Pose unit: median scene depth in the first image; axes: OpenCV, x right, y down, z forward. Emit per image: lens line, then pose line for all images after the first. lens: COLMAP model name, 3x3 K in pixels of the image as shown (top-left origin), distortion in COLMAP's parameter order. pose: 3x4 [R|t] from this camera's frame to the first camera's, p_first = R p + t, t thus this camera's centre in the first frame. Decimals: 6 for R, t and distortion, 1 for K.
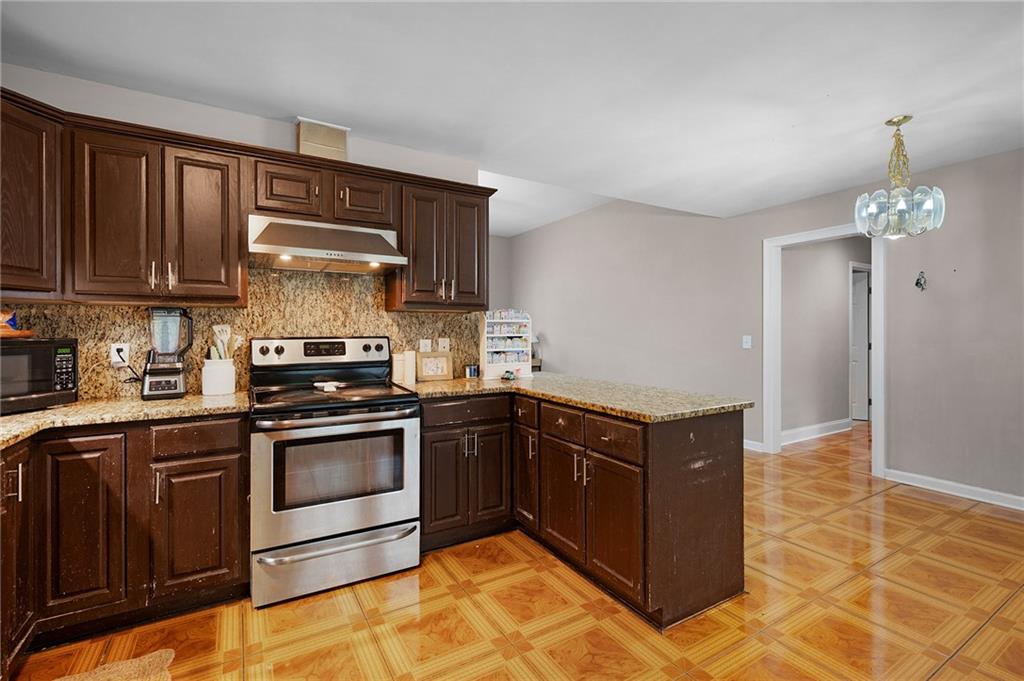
lens RADIAL K [[466.7, 0, 510.6], [0, 466.7, 336.1], [0, 0, 1]] dist [-0.011532, 0.000211]
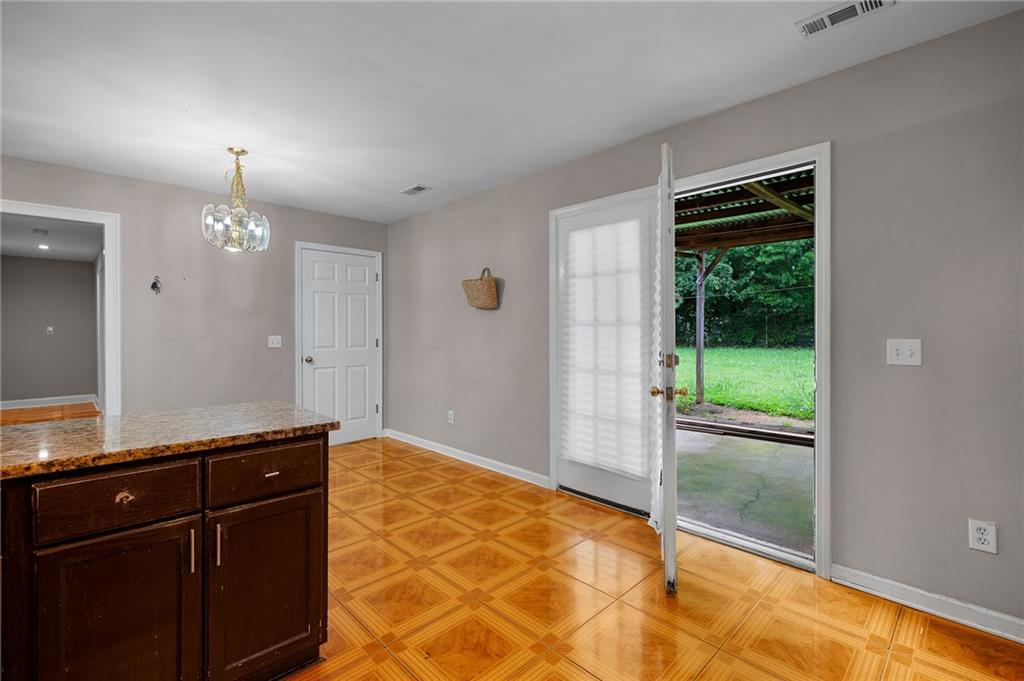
lens RADIAL K [[466.7, 0, 510.9], [0, 466.7, 329.3], [0, 0, 1]] dist [-0.011532, 0.000211]
pose [[-0.241566, 0.001671, 0.970383, -0.584327], [0.013814, 0.999903, 0.001717, -0.008437], [-0.970286, 0.013820, -0.241566, 0.763820]]
